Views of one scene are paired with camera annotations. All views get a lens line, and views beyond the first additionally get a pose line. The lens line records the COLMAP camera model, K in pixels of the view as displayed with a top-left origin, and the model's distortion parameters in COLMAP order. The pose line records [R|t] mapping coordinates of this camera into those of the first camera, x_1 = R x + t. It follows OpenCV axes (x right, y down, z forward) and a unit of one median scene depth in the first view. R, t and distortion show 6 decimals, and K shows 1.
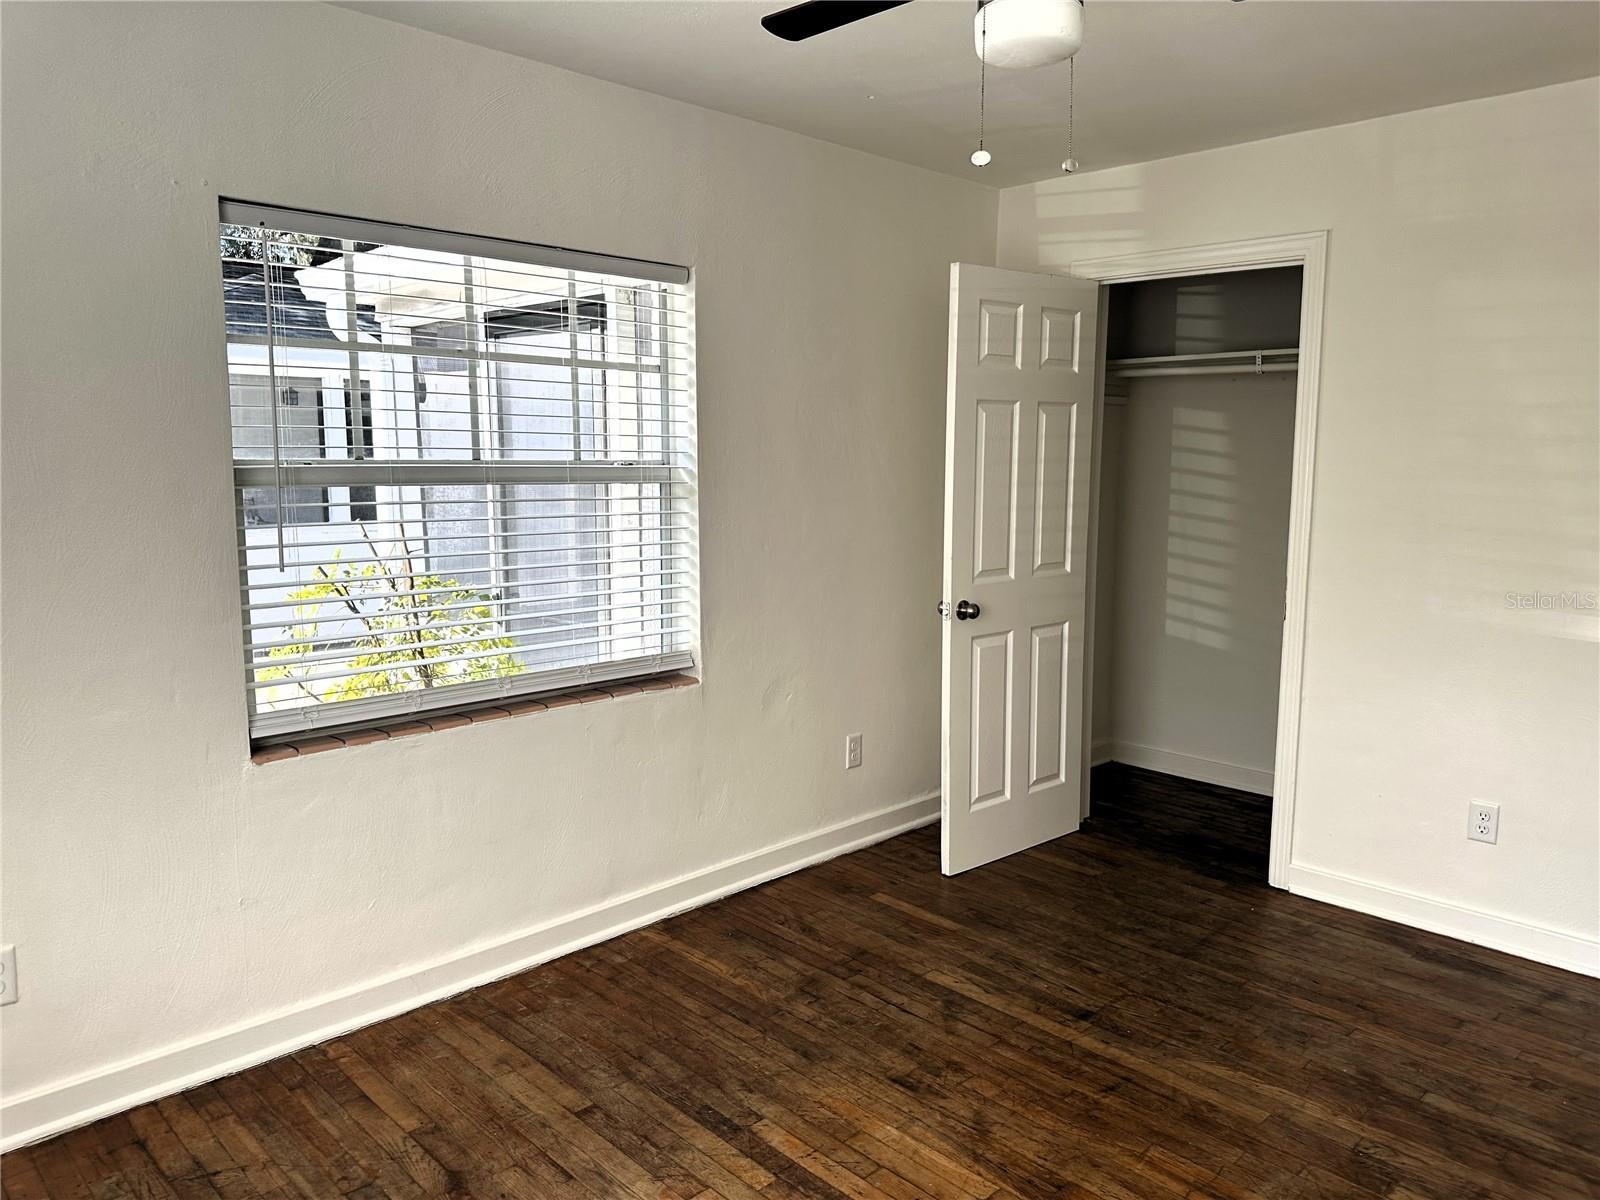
lens RADIAL K [[1140.9, 0, 813.0], [0, 1140.9, 596.3], [0, 0, 1]] dist [0.117033, -0.156576]
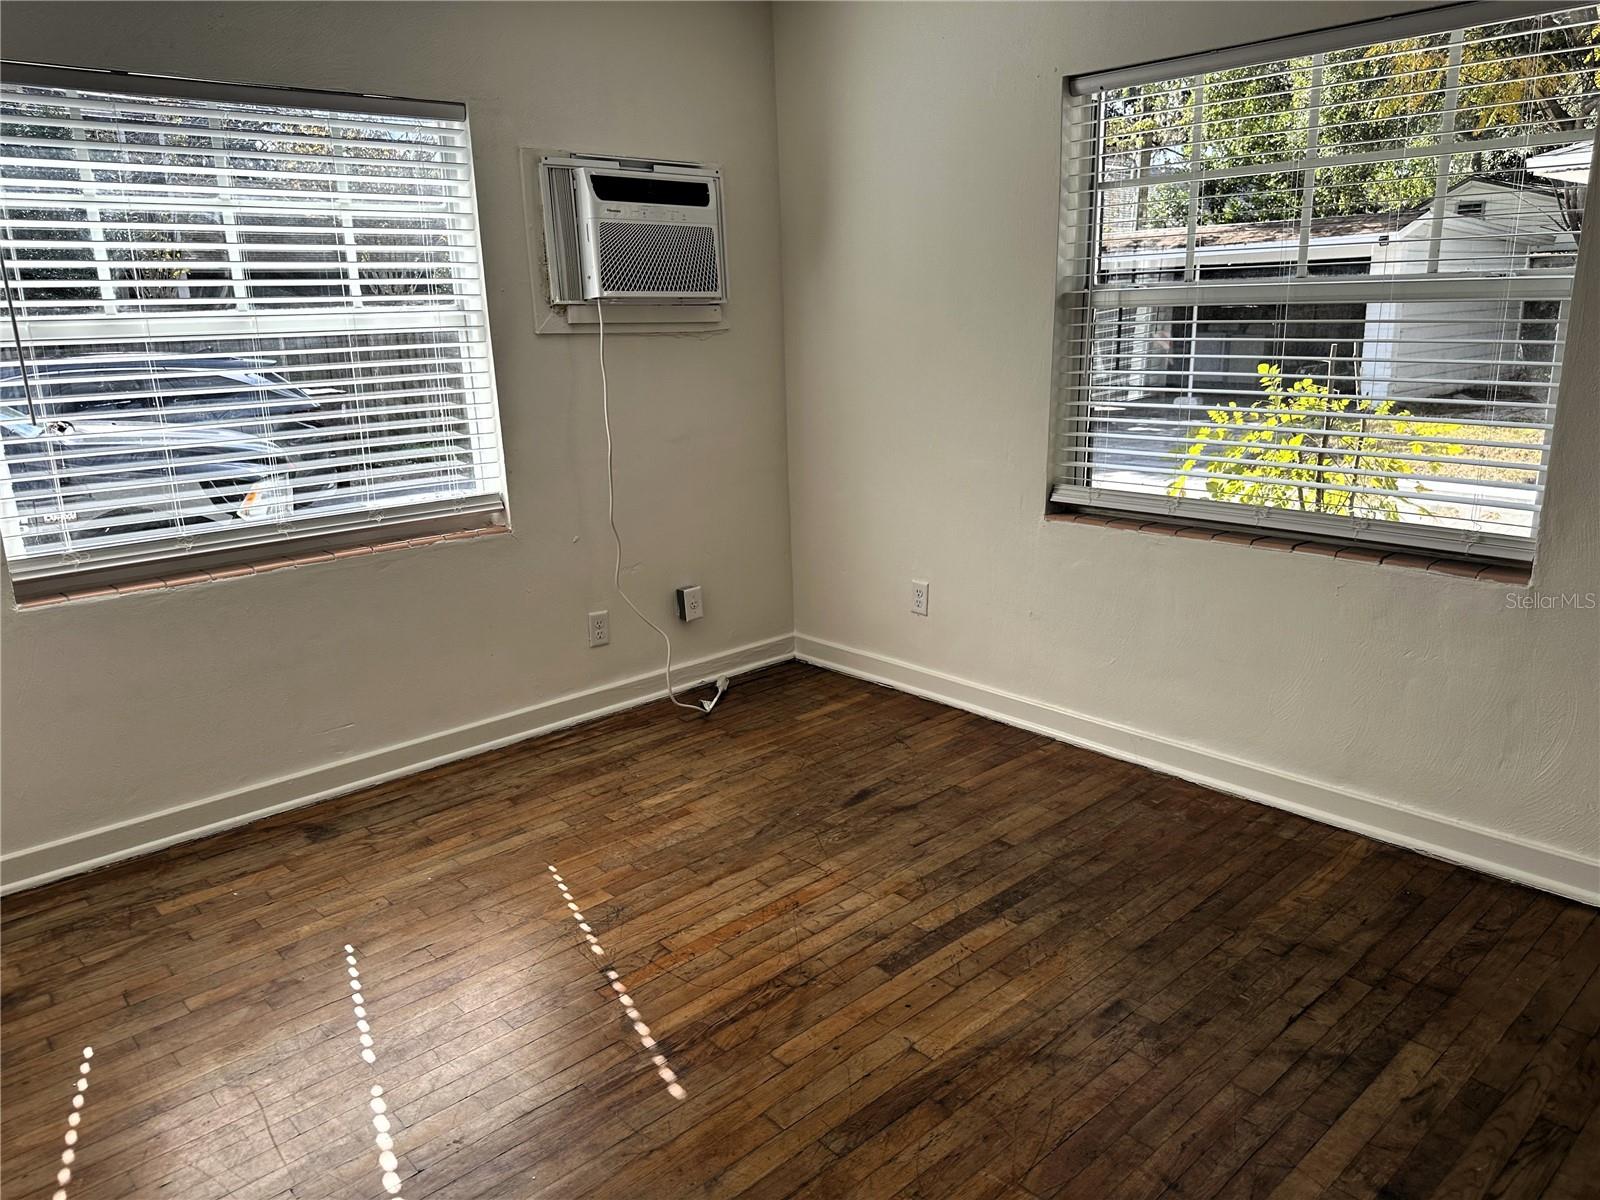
lens RADIAL K [[1140.9, 0, 813.0], [0, 1140.9, 596.3], [0, 0, 1]] dist [0.117033, -0.156576]
pose [[-0.030327, 0.245061, -0.969033, 0.833305], [-0.105328, 0.963298, 0.246907, -0.070368], [0.993975, 0.109554, -0.003402, 0.722713]]
